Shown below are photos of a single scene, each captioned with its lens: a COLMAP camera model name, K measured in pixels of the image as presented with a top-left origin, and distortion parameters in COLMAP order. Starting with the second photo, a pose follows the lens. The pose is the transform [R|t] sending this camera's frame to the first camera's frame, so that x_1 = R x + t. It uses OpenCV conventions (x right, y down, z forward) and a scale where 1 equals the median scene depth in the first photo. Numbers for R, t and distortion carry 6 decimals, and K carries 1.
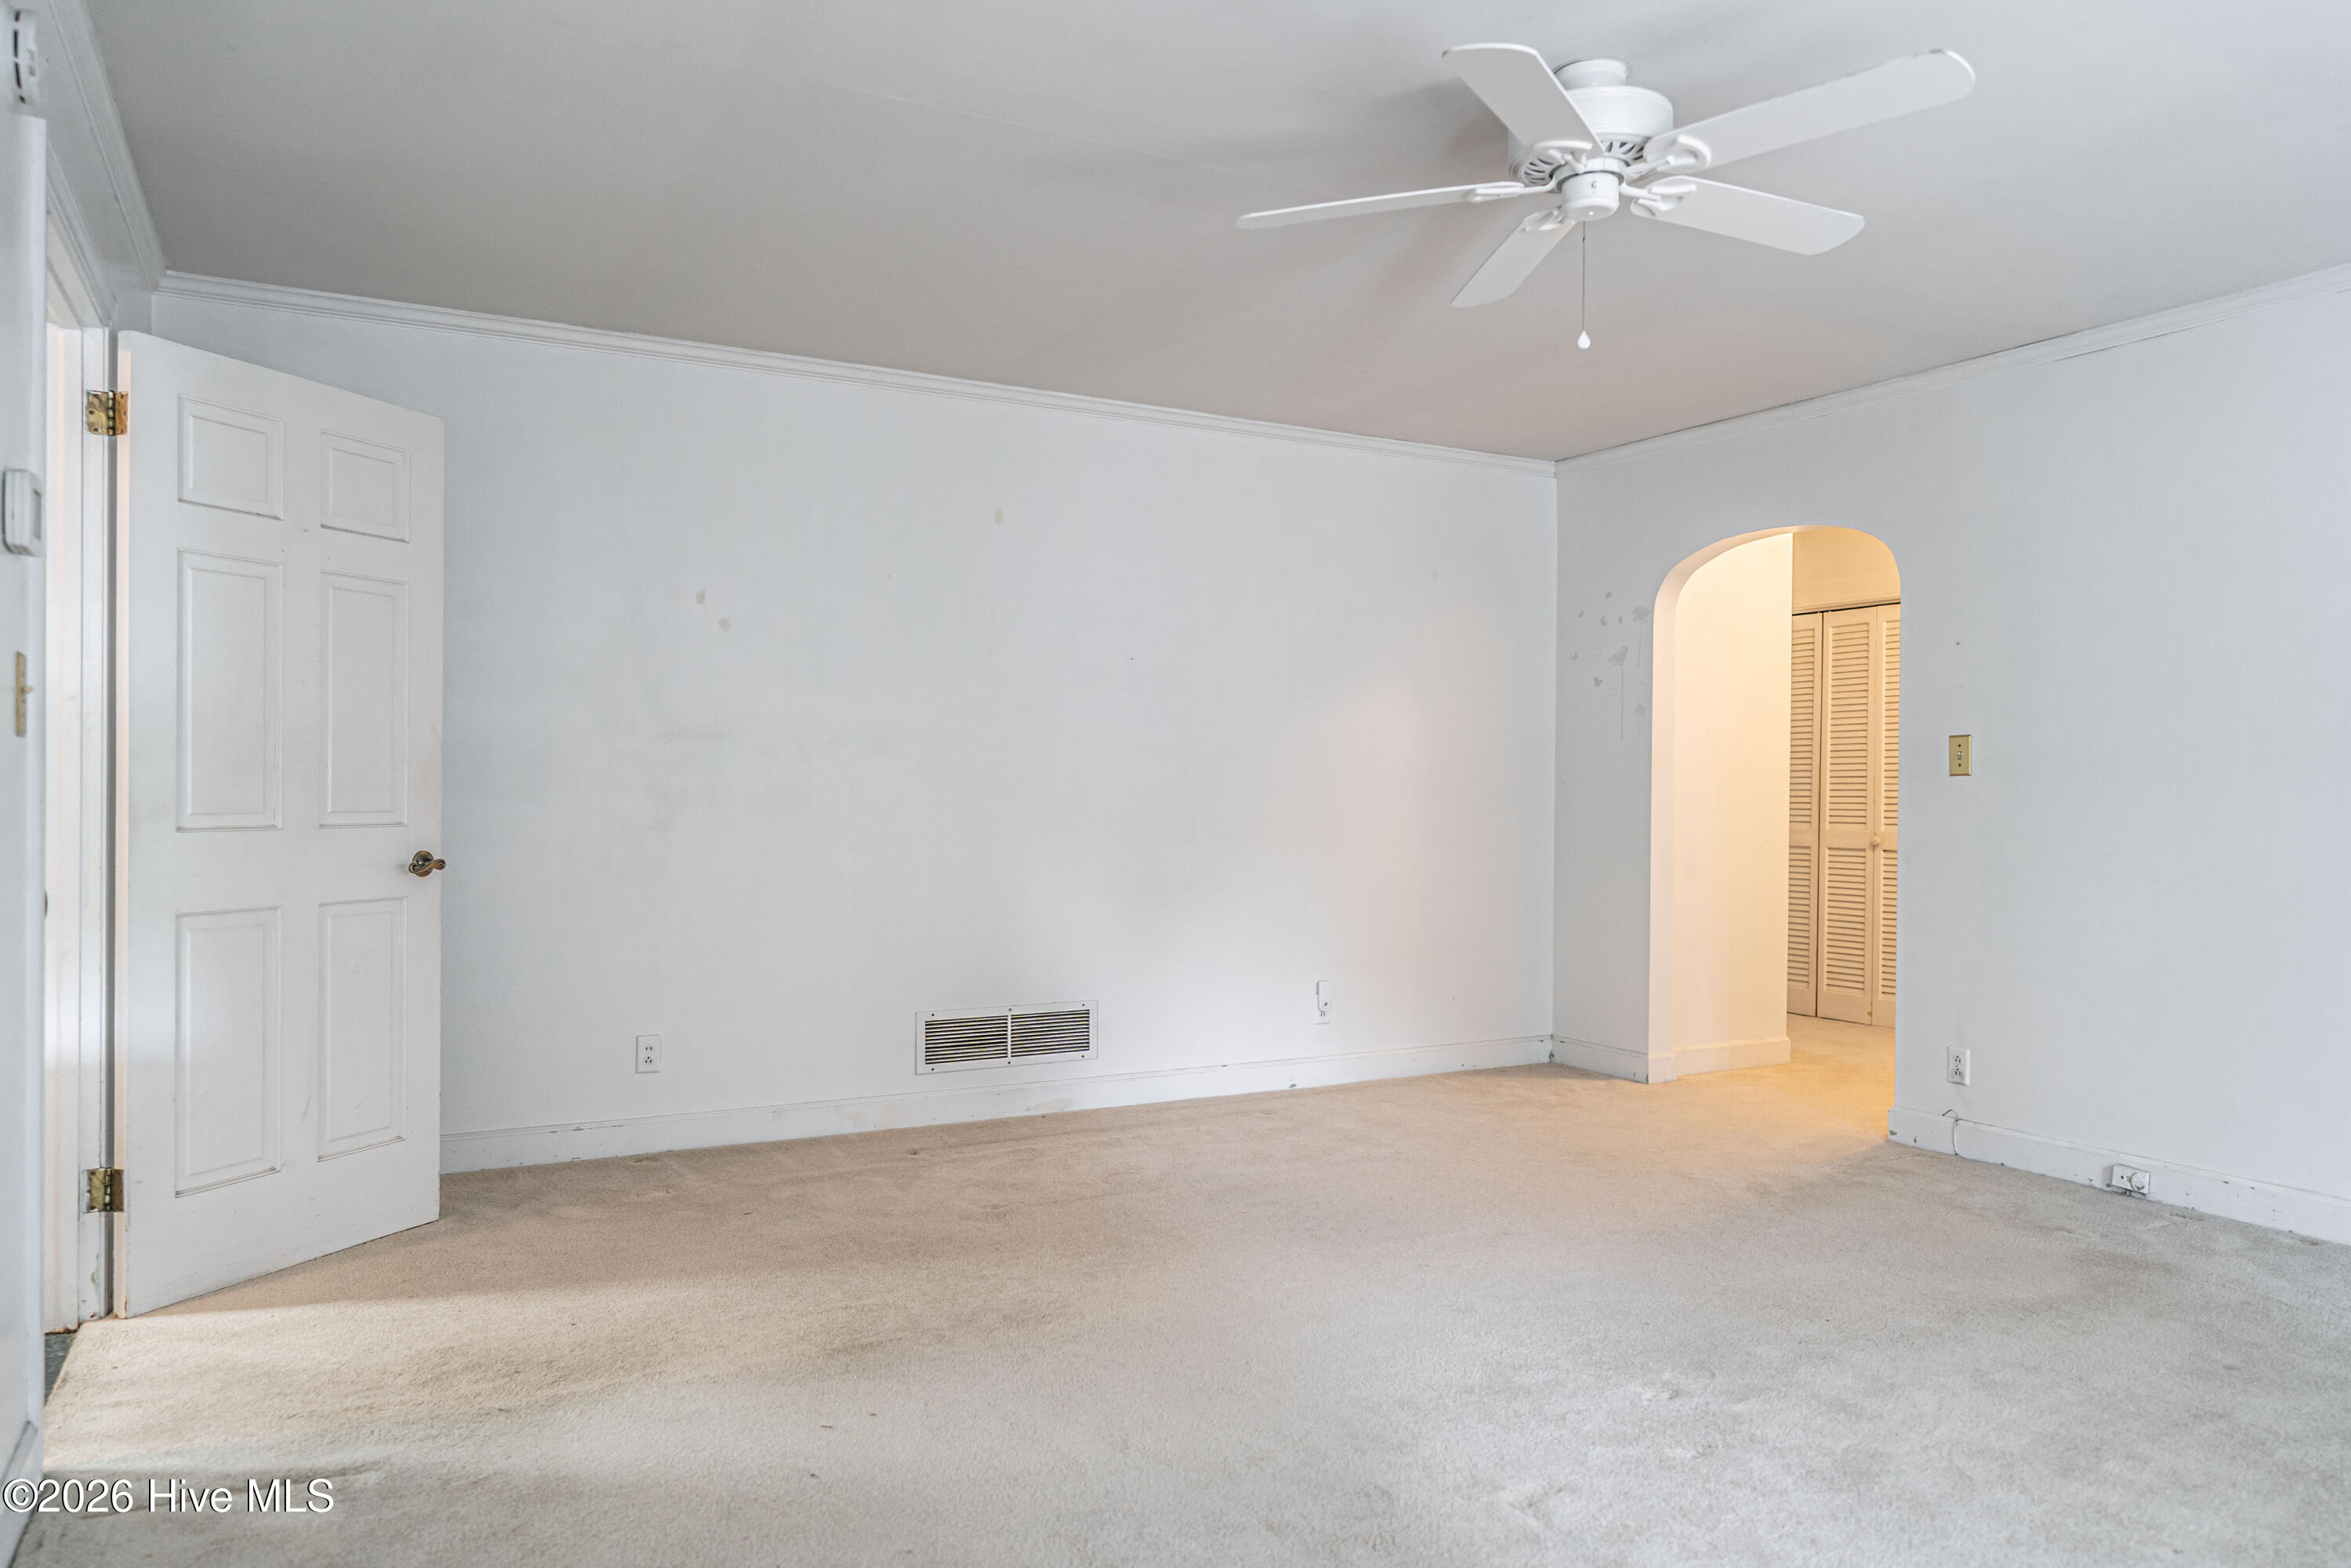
lens RADIAL K [[1599.7, 0, 1167.5], [0, 1599.7, 791.5], [0, 0, 1]] dist [0.001629, -0.000175]
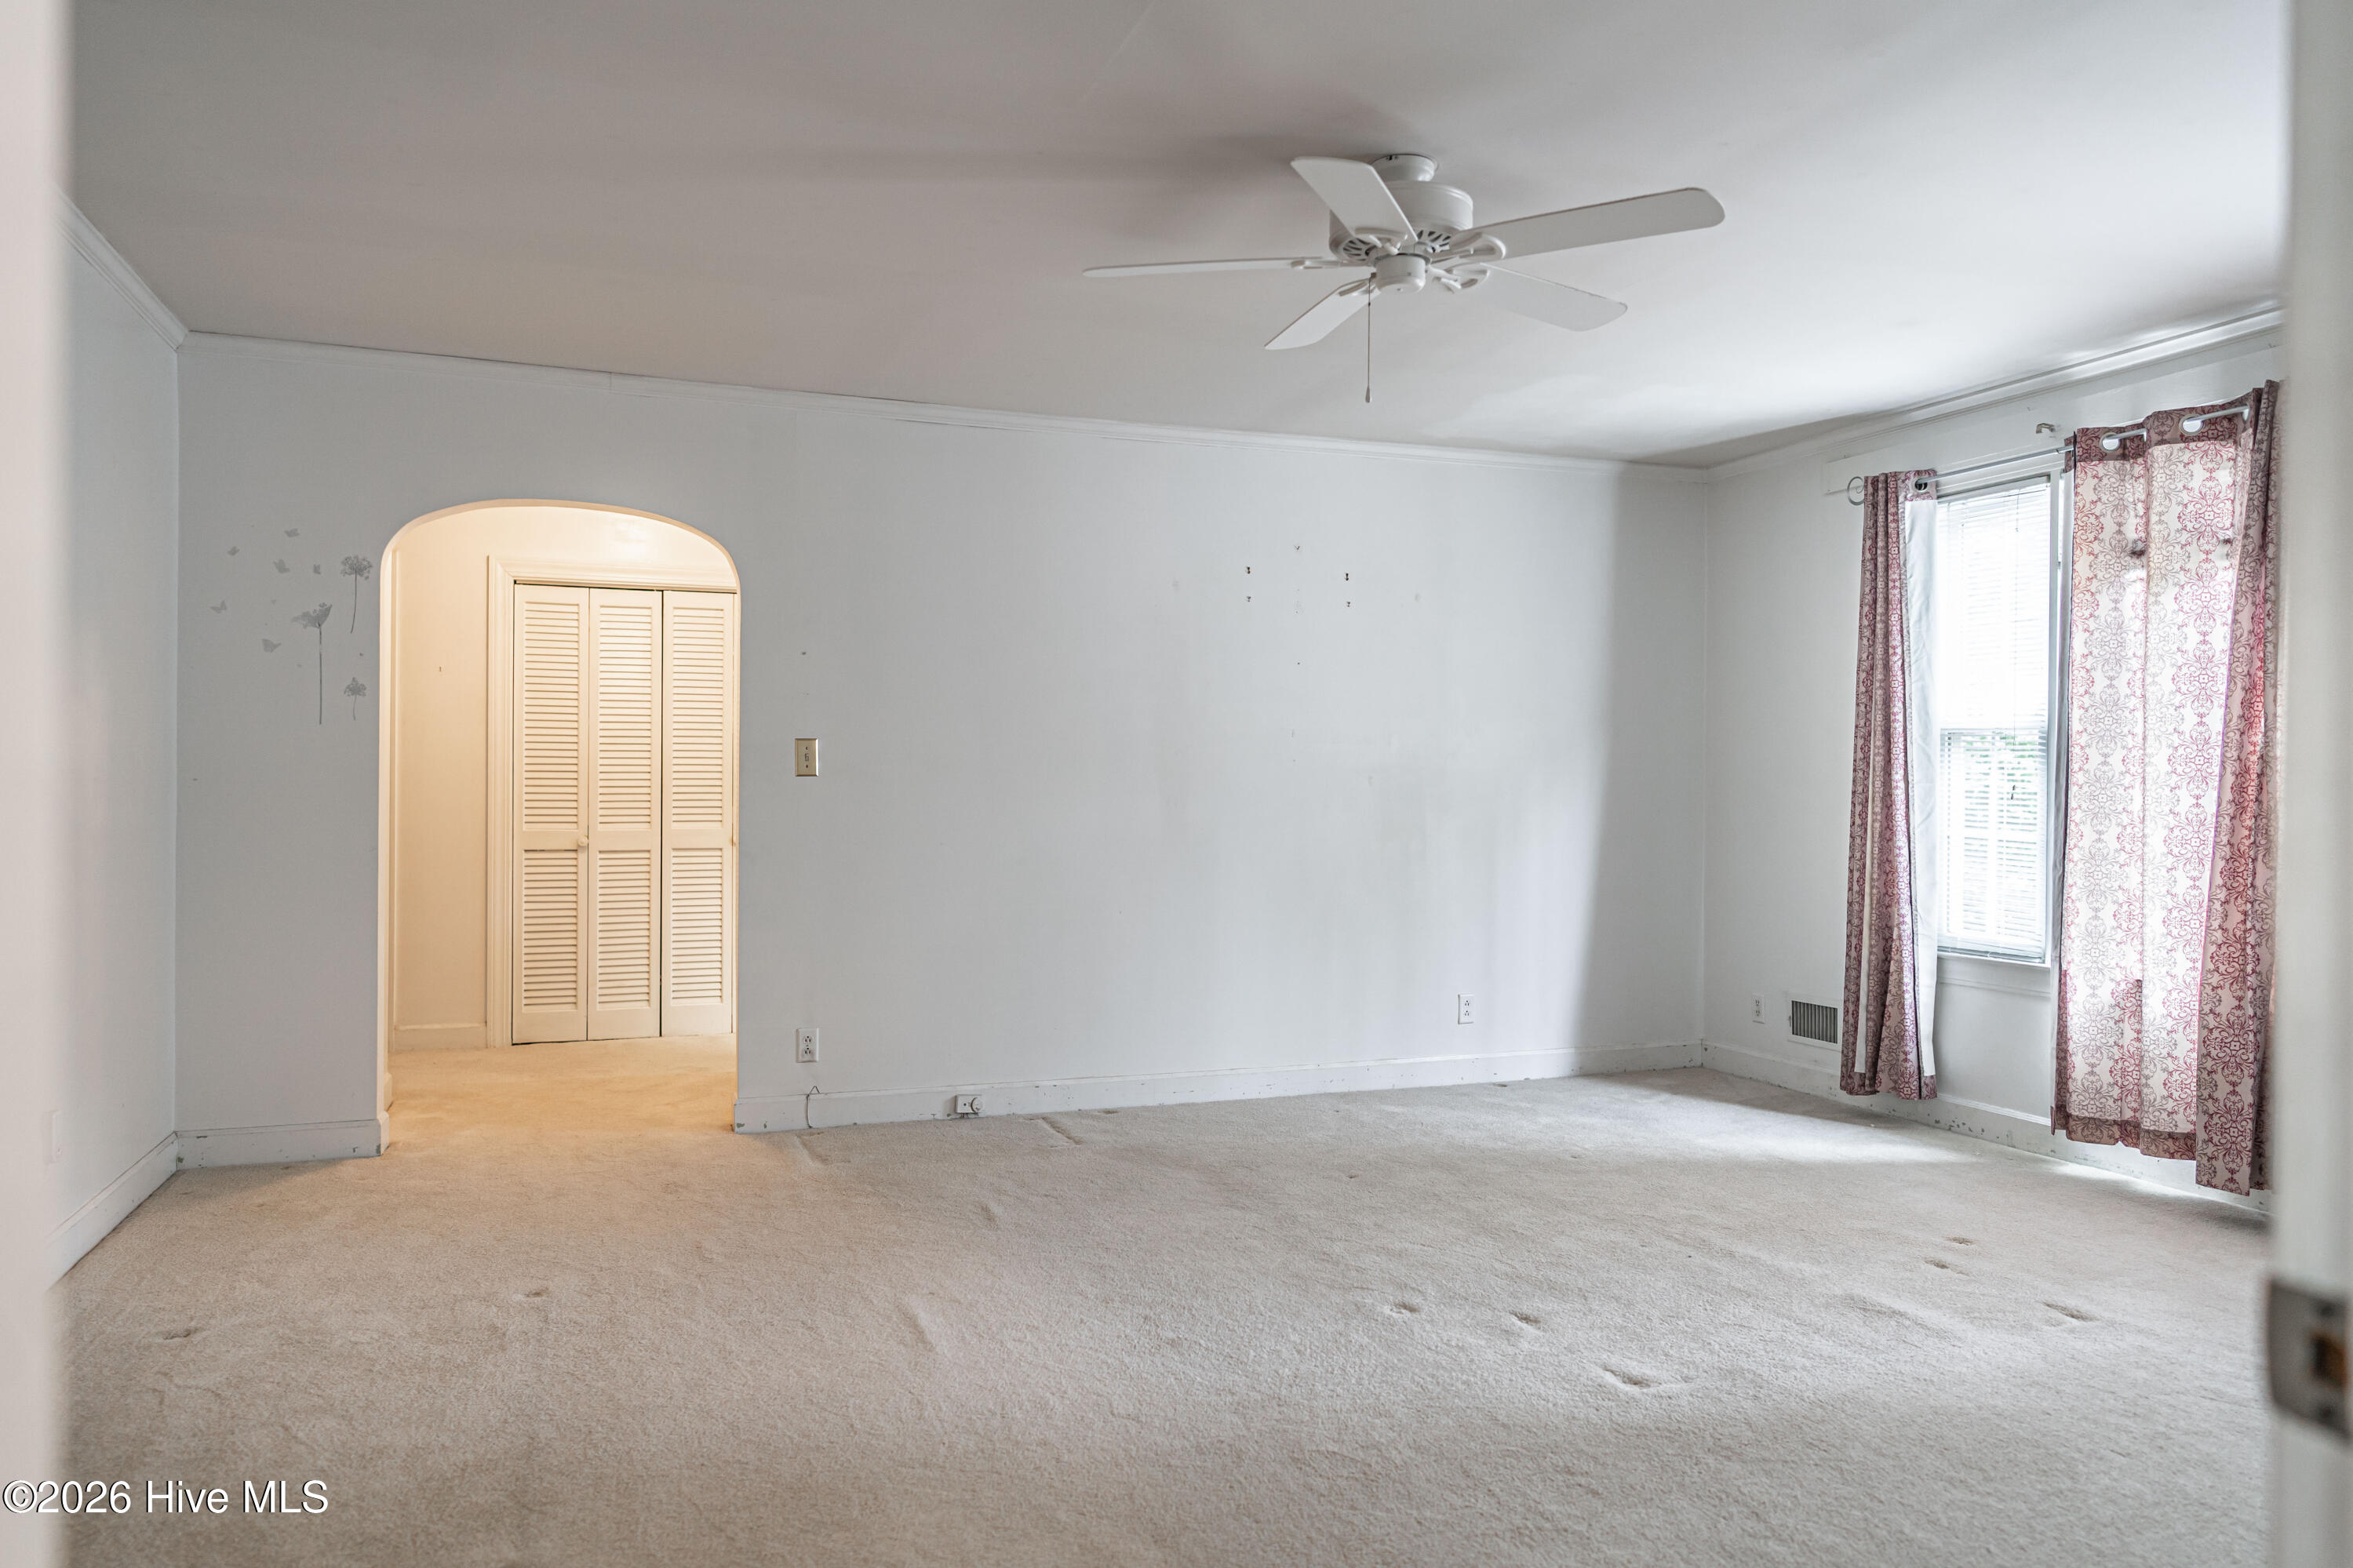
lens RADIAL K [[1568.7, 0, 1164.2], [0, 1568.7, 799.4], [0, 0, 1]] dist [-0.005514, 0.008137]
pose [[0.134589, -0.011827, 0.990831, -0.517458], [-0.000929, 0.999927, 0.012062, -0.007208], [-0.990901, -0.002544, 0.134568, 0.618649]]
